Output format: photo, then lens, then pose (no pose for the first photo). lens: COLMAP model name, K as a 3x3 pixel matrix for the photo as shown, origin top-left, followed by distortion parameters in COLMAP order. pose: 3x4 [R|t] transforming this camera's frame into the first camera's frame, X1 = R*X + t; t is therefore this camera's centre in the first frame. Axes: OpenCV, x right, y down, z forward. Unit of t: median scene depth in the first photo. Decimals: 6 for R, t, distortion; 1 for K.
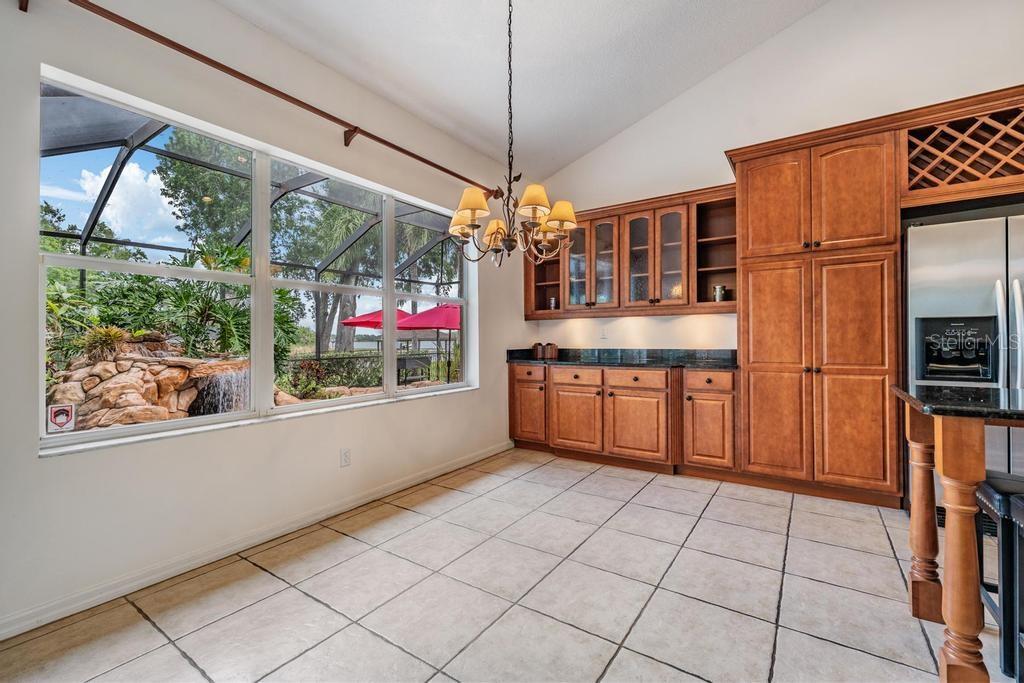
lens RADIAL K [[435.2, 0, 509.9], [0, 435.2, 337.3], [0, 0, 1]] dist [0.001691, -0.000732]
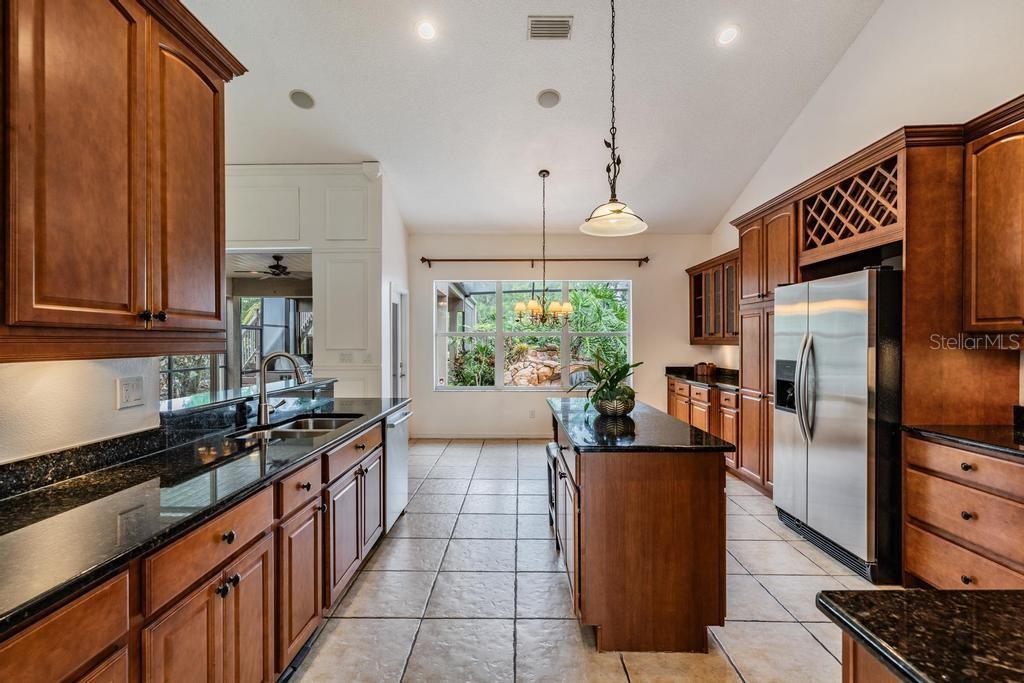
lens RADIAL K [[458.6, 0, 509.8], [0, 458.6, 342.5], [0, 0, 1]] dist [-0.000016, -0.000430]
pose [[0.554896, 0.006256, -0.831896, 1.285845], [0.001628, 0.999962, 0.008606, -0.085001], [0.831918, -0.006129, 0.554864, -0.308216]]
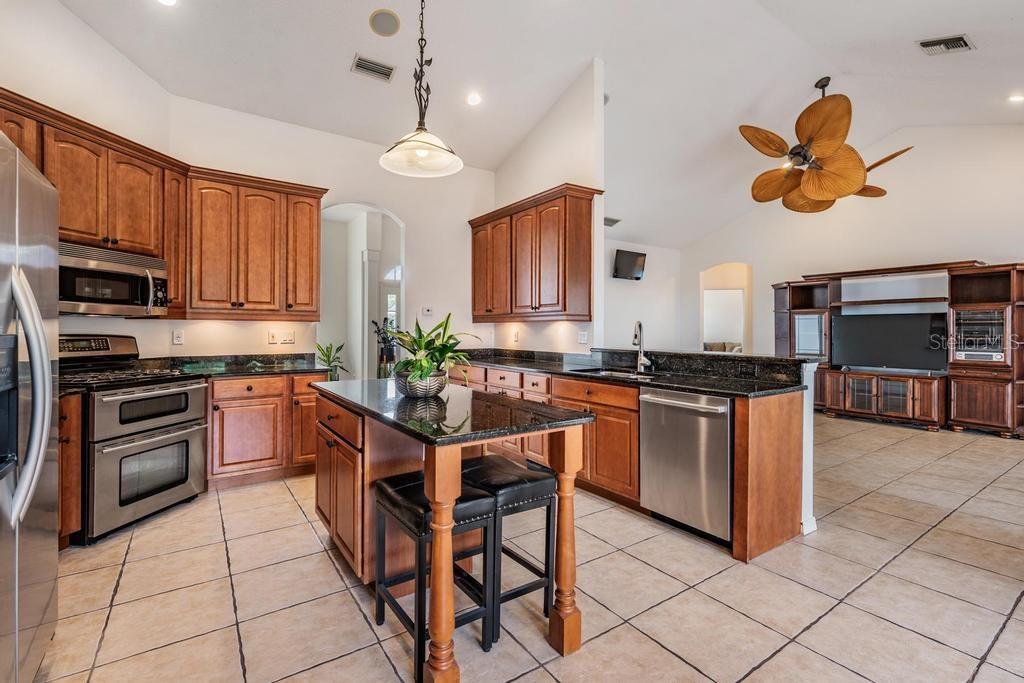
lens RADIAL K [[462.4, 0, 512.6], [0, 462.4, 328.7], [0, 0, 1]] dist [-0.001027, -0.000319]
pose [[-0.934730, 0.005898, 0.355311, 0.283353], [0.002995, 0.999957, -0.008720, -0.036030], [-0.355347, -0.007086, -0.934708, 0.957940]]
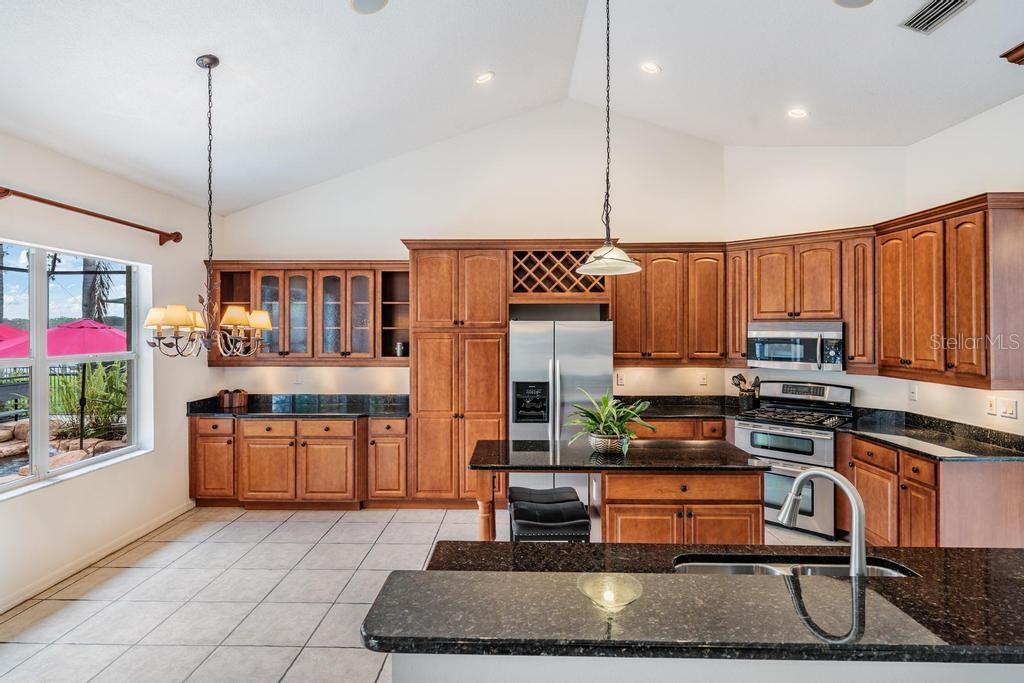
lens RADIAL K [[536.2, 0, 502.9], [0, 536.2, 329.0], [0, 0, 1]] dist [0.002104, -0.000030]
pose [[0.842276, 0.005378, 0.539019, -0.078265], [-0.006249, 0.999980, -0.000212, -0.179879], [-0.539010, -0.003190, 0.842293, -0.434280]]
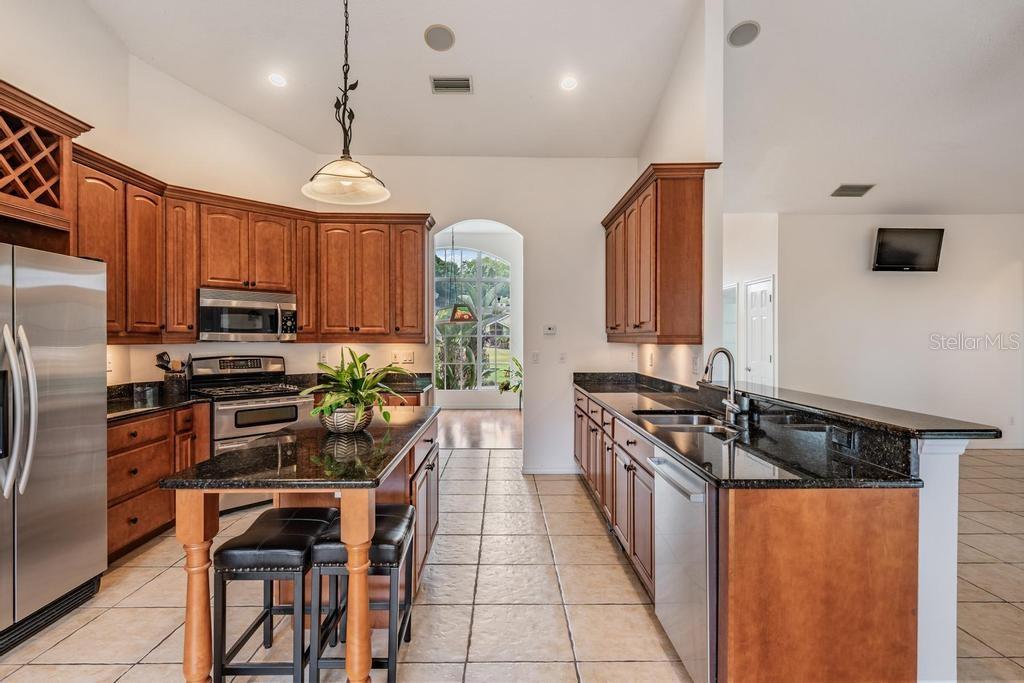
lens RADIAL K [[509.7, 0, 509.9], [0, 509.7, 340.9], [0, 0, 1]] dist [0.000584, -0.000336]
pose [[-0.576920, 0.001612, 0.816799, -0.100069], [0.000005, 0.999998, -0.001970, -0.073366], [-0.816801, -0.001132, -0.576918, 0.584946]]
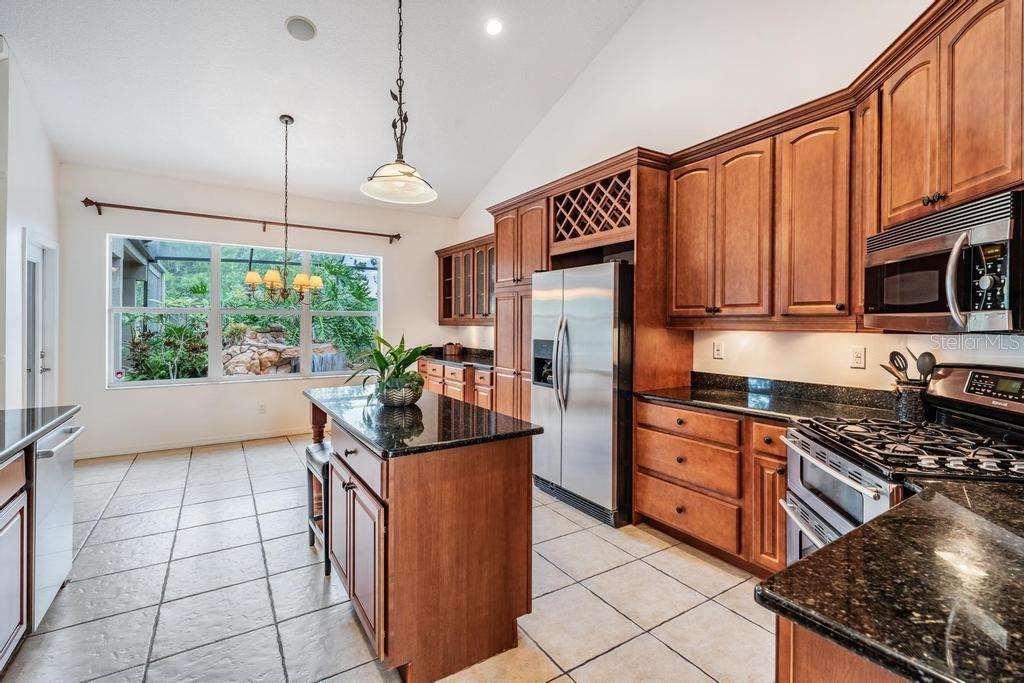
lens RADIAL K [[460.9, 0, 509.7], [0, 460.9, 322.9], [0, 0, 1]] dist [0.000589, -0.000417]
pose [[0.920597, 0.010807, -0.390365, 1.142420], [-0.009105, 0.999939, 0.006211, -0.083312], [0.390408, -0.002164, 0.920639, -0.299476]]
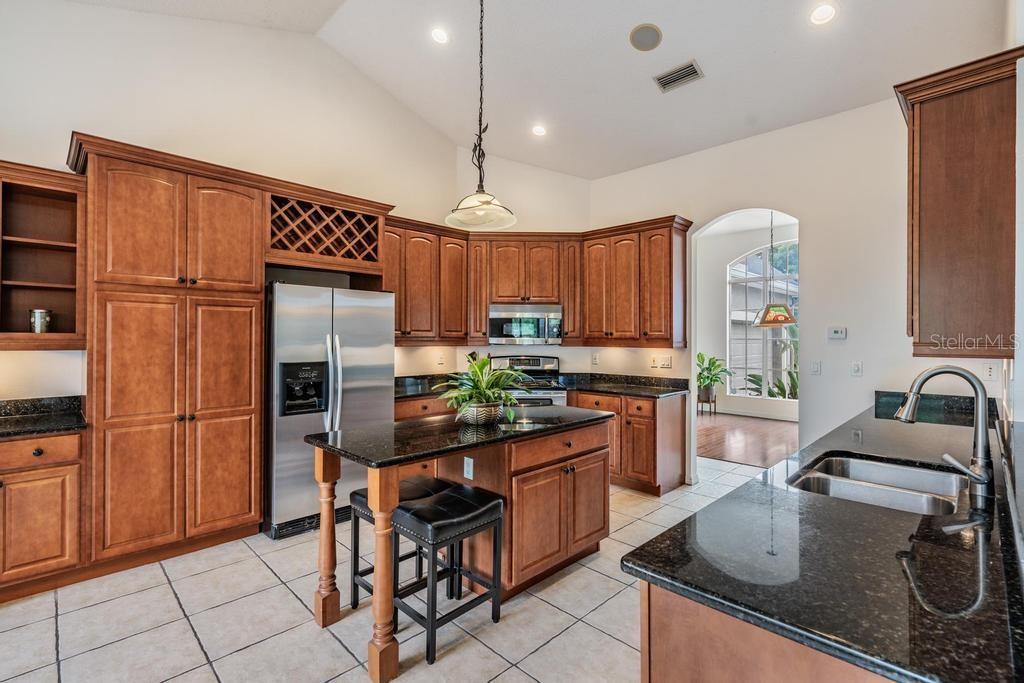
lens RADIAL K [[468.3, 0, 509.1], [0, 468.3, 337.9], [0, 0, 1]] dist [-0.000445, -0.000095]
pose [[0.183796, 0.009479, 0.982919, -0.139352], [-0.008400, 0.999932, -0.008072, -0.083891], [-0.982929, -0.006773, 0.183863, 0.140983]]
